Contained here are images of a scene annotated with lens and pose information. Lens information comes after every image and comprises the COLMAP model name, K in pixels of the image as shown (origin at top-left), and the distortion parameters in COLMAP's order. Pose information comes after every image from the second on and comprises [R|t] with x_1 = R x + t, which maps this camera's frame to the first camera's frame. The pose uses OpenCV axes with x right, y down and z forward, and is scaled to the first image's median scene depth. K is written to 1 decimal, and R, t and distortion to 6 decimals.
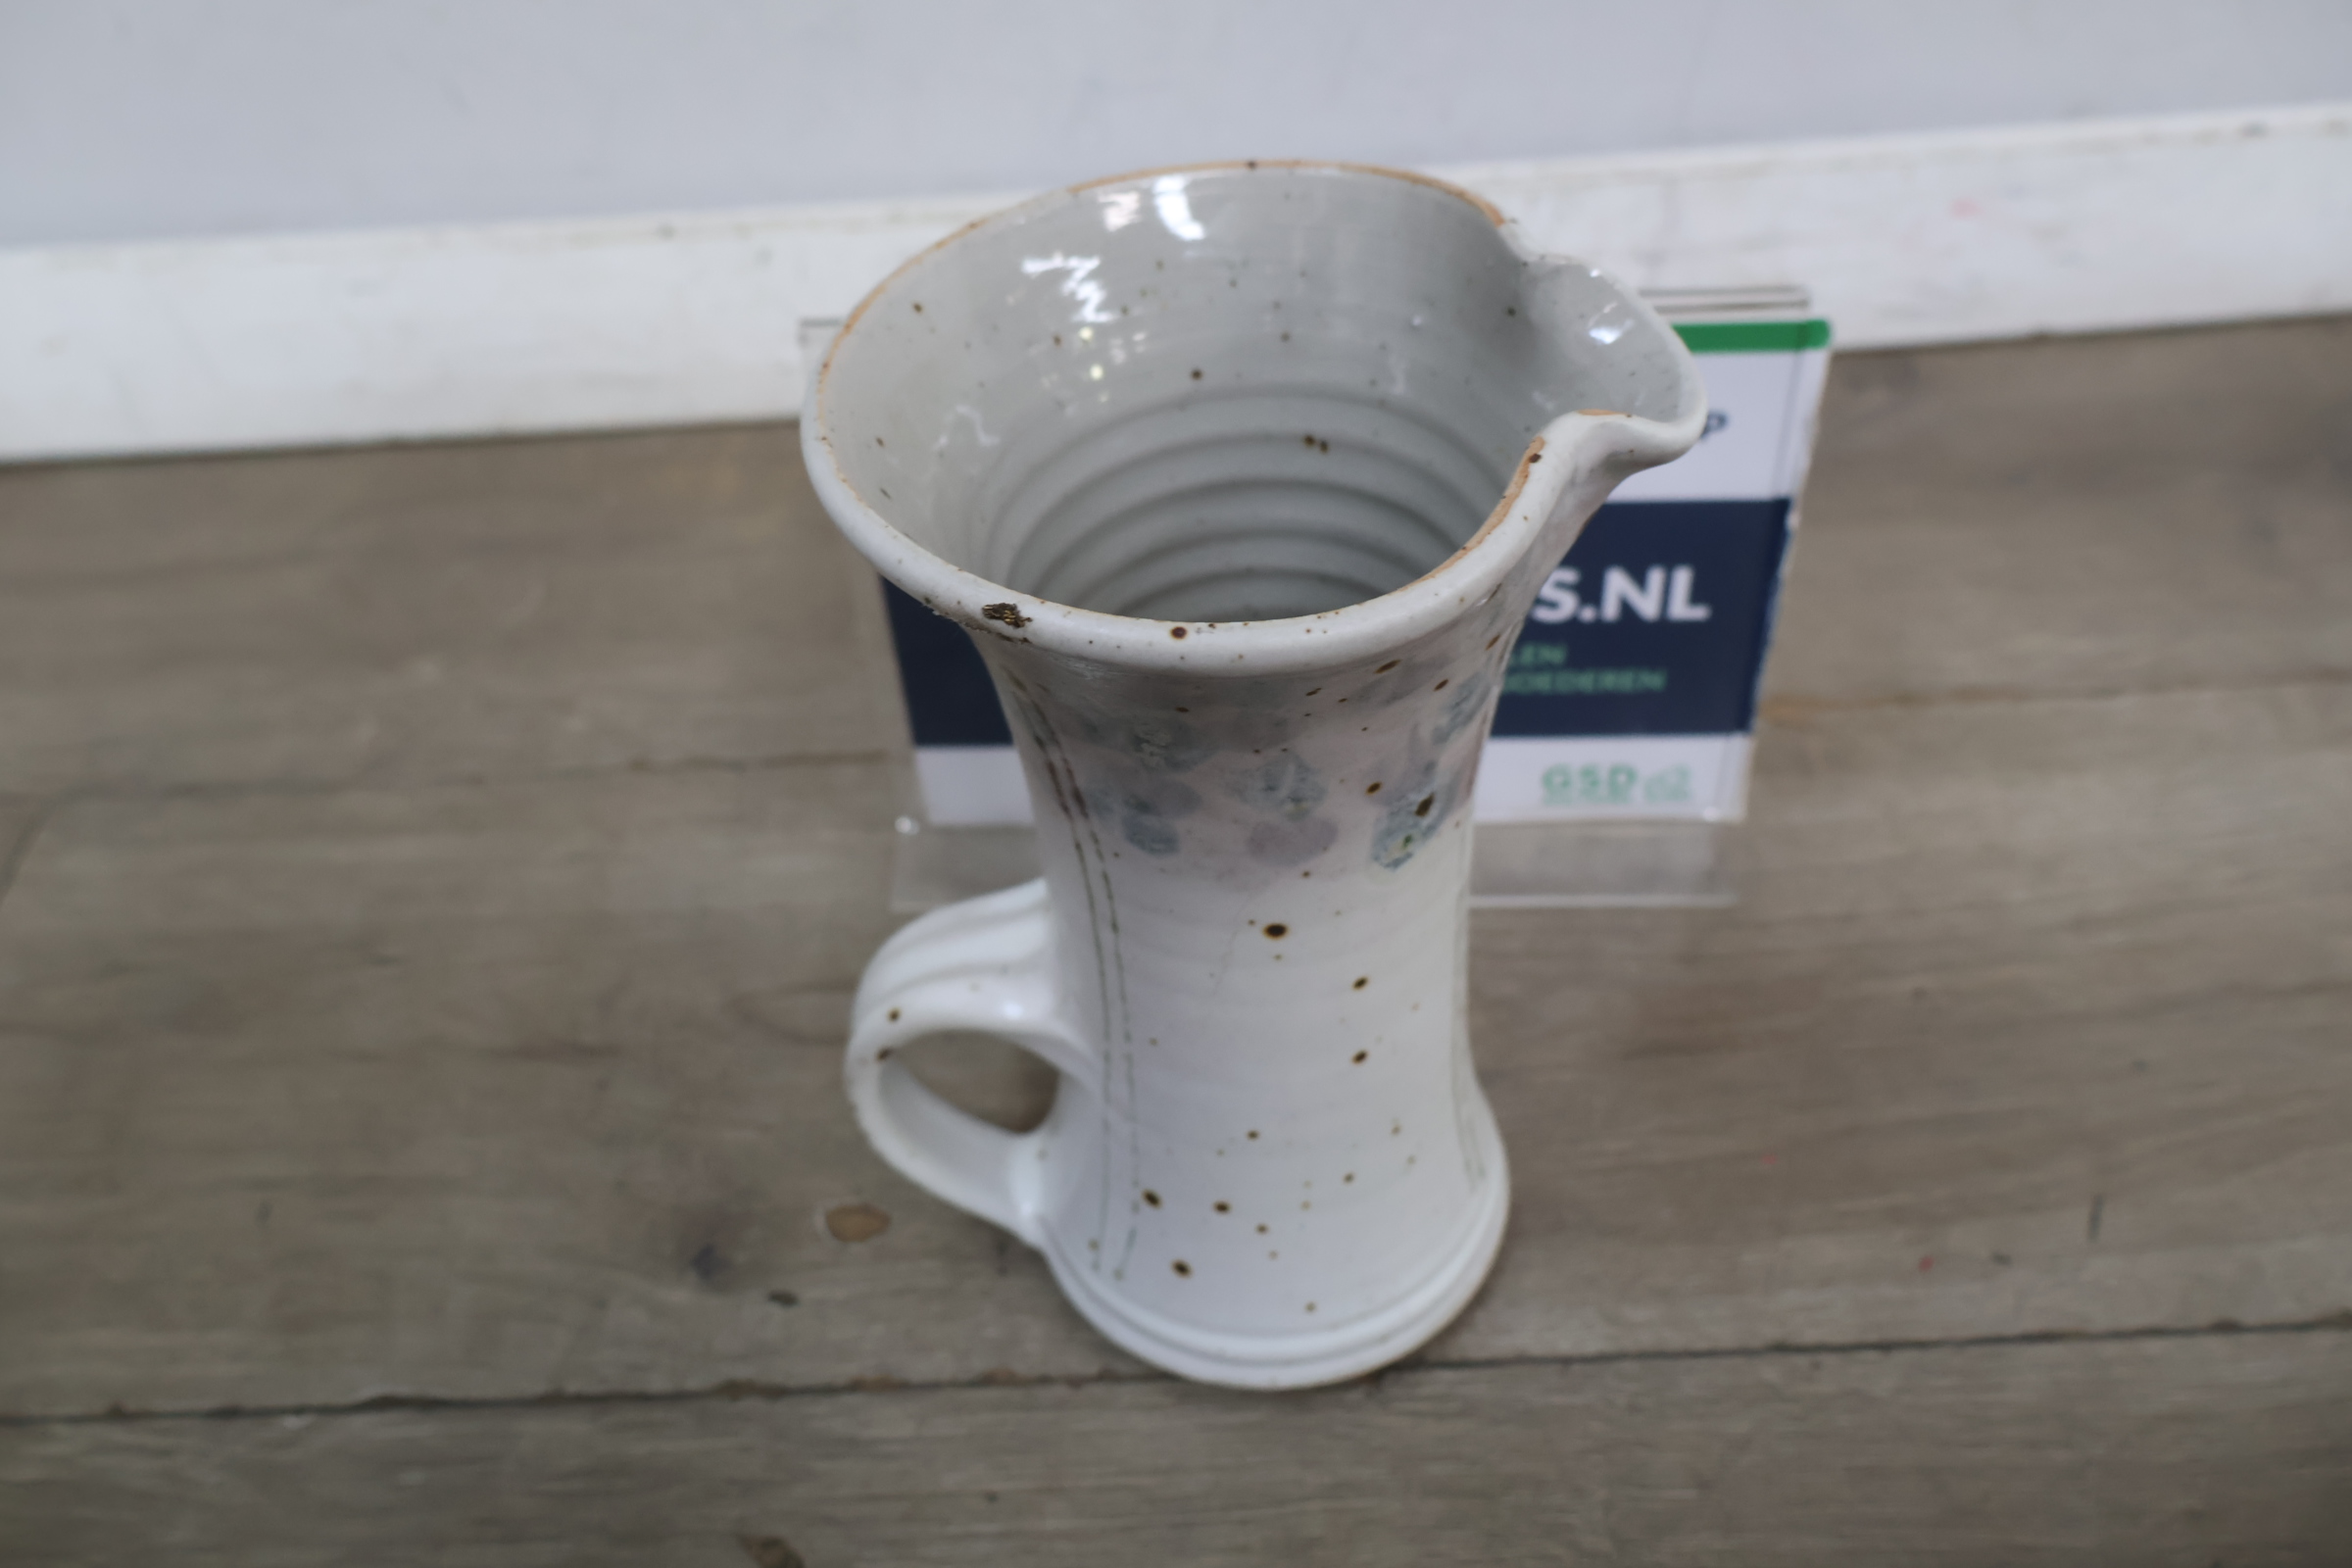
lens RADIAL K [[2109.9, 0, 1167.7], [0, 2109.9, 777.4], [0, 0, 1]] dist [0.007957, 0.006170]
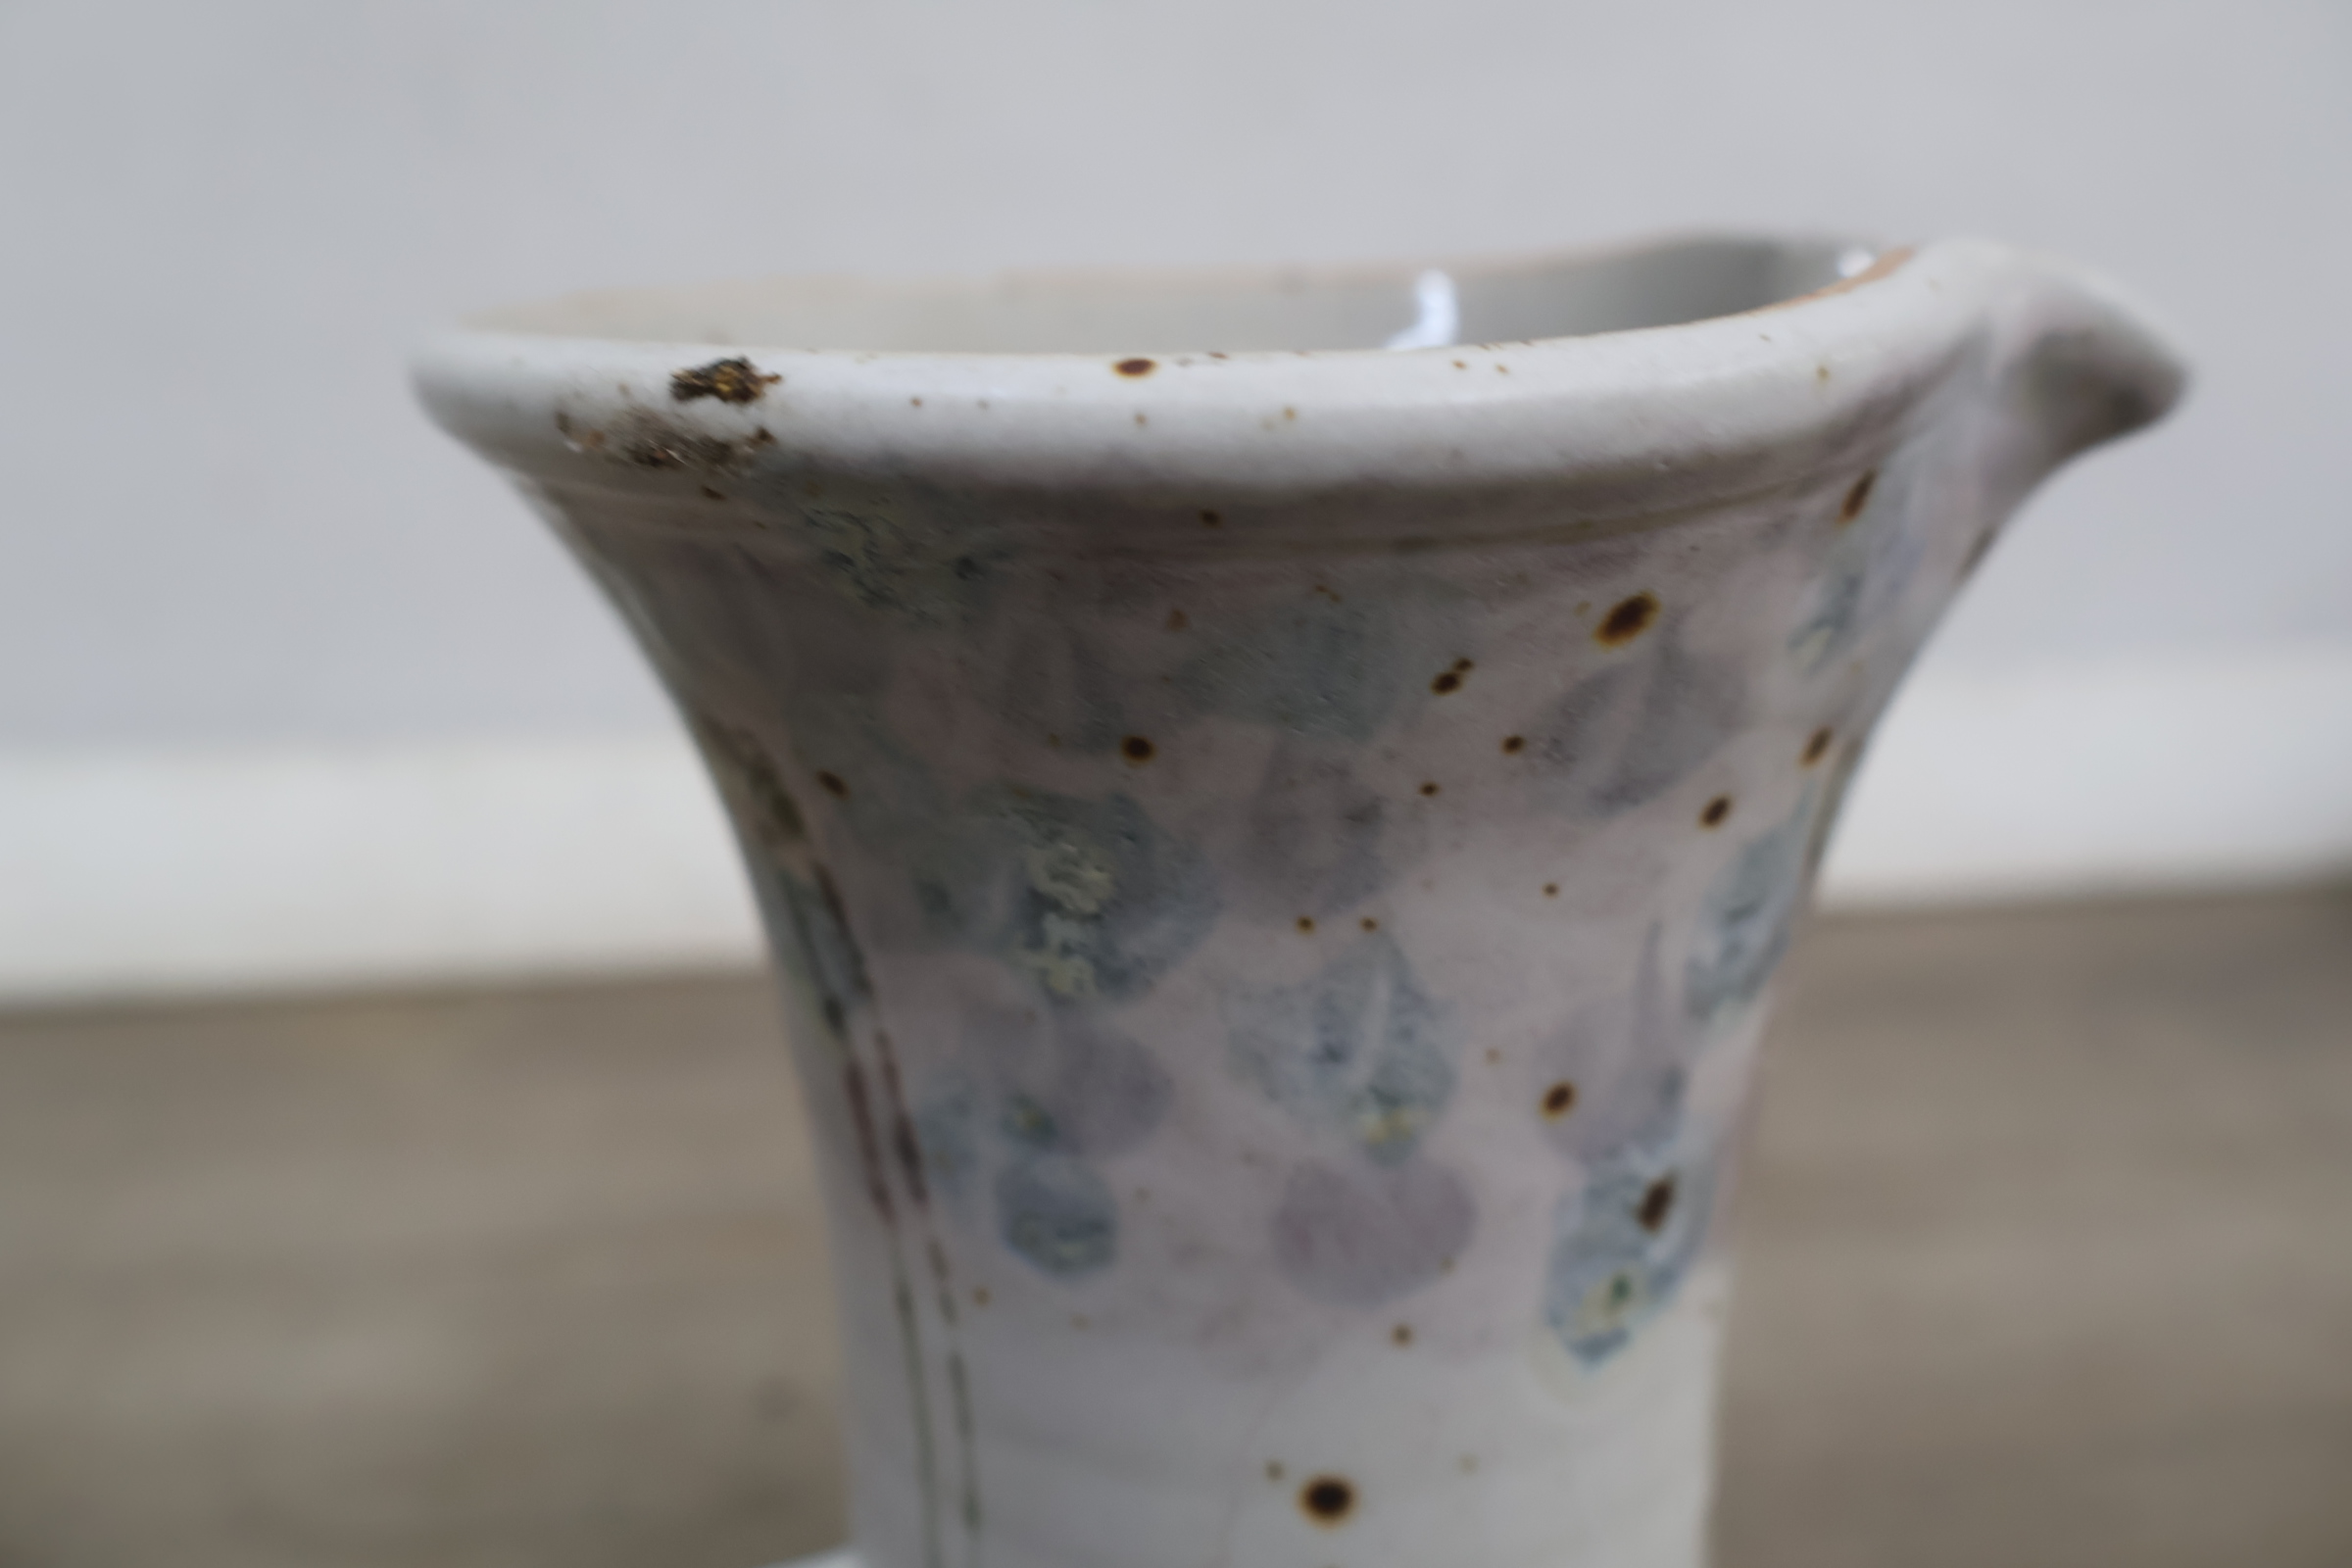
lens RADIAL K [[2109.9, 0, 1165.0], [0, 2109.9, 745.4], [0, 0, 1]] dist [0.007957, 0.006170]
pose [[0.999090, 0.042177, -0.006319, 0.010589], [-0.040162, 0.880614, -0.472129, 0.117124], [-0.014348, 0.471954, 0.881507, 0.434743]]
